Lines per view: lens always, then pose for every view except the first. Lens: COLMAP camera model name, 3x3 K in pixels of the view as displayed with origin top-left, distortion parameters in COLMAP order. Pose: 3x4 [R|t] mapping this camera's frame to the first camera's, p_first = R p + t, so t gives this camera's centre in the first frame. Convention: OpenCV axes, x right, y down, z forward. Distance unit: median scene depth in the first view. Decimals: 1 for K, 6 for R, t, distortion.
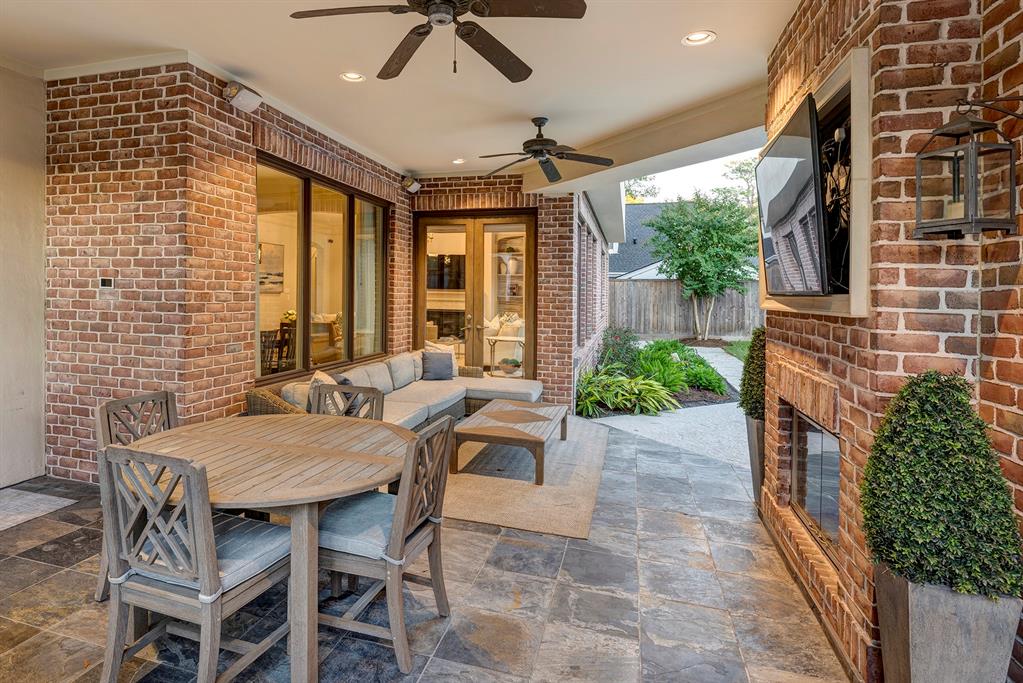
lens RADIAL K [[551.3, 0, 453.7], [0, 551.3, 291.1], [0, 0, 1]] dist [-0.001196, -0.000391]
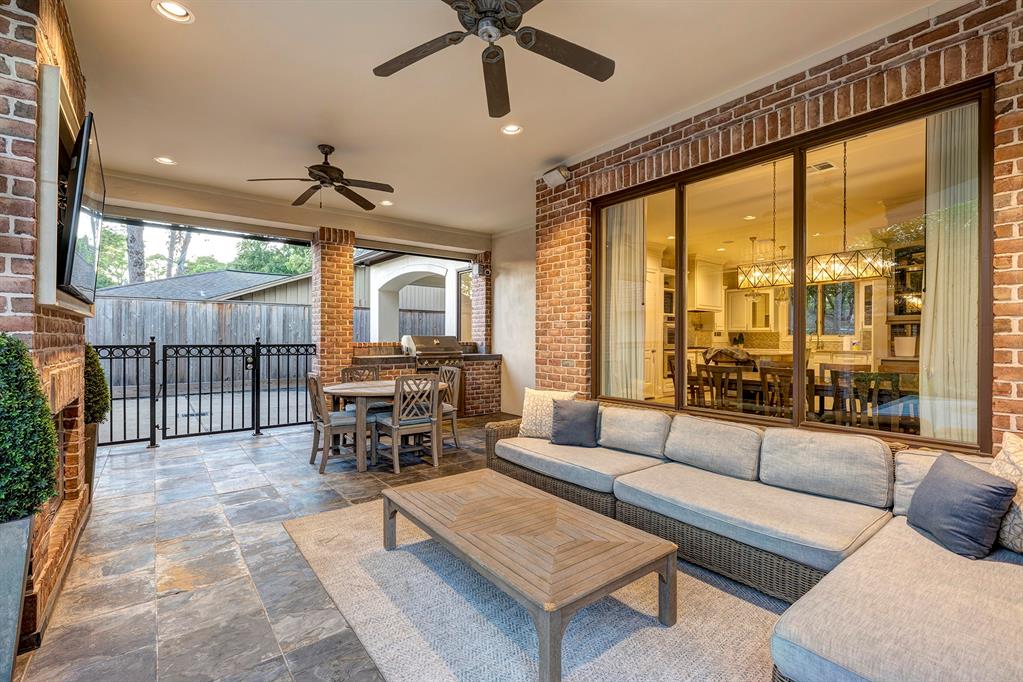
lens RADIAL K [[456.6, 0, 503.6], [0, 456.6, 345.7], [0, 0, 1]] dist [-0.001080, 0.000007]
pose [[-0.566913, -0.005923, -0.823756, 0.608188], [-0.008985, 0.999959, -0.001007, 0.064472], [0.823729, 0.006831, -0.566943, 1.526272]]
